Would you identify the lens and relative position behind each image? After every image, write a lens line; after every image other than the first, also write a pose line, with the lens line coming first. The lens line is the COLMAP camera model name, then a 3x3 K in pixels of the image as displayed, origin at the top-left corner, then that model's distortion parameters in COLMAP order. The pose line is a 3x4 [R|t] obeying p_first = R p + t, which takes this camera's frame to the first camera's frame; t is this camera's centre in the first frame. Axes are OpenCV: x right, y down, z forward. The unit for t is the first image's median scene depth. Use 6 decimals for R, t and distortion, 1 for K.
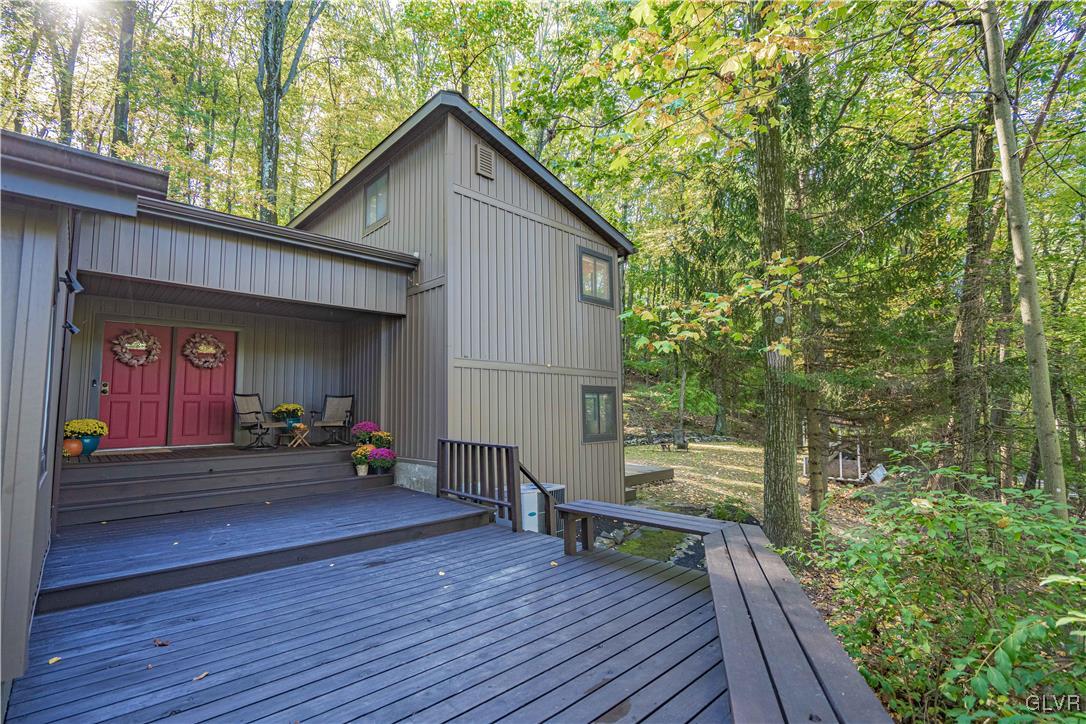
lens RADIAL K [[489.8, 0, 549.1], [0, 489.8, 367.1], [0, 0, 1]] dist [0.001095, 0.000158]
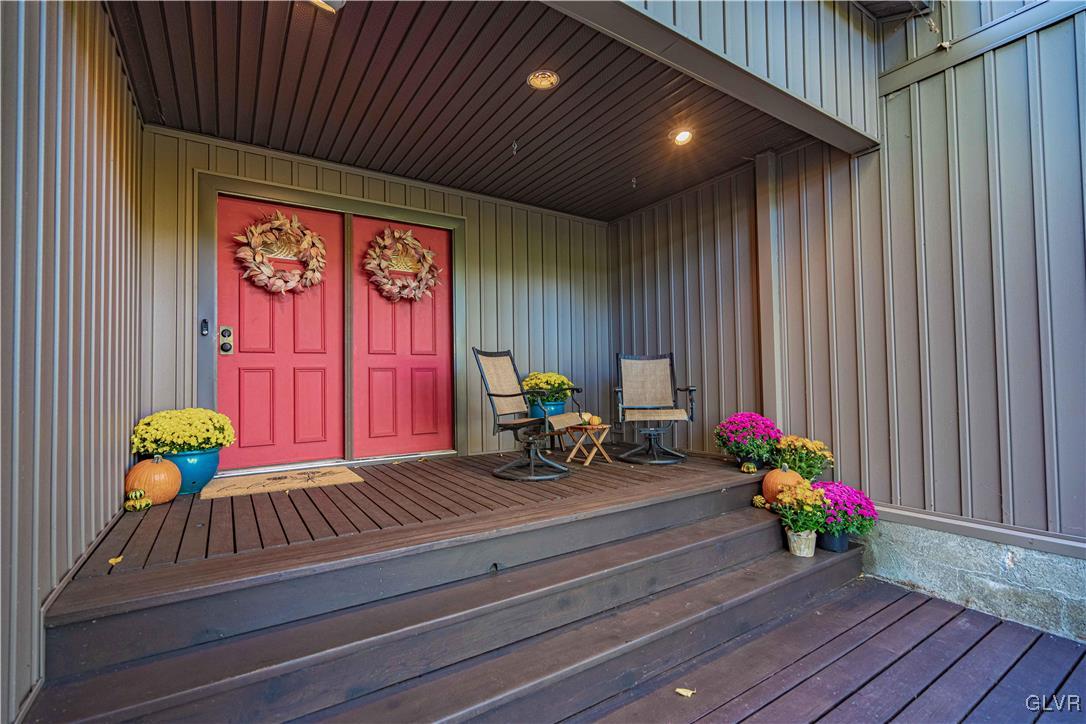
lens RADIAL K [[489.8, 0, 538.8], [0, 489.8, 363.0], [0, 0, 1]] dist [0.001095, 0.000158]
pose [[0.979059, -0.006552, -0.203471, -0.488791], [0.017895, 0.998383, 0.053958, 0.042207], [0.202789, -0.056469, 0.977593, 0.566788]]
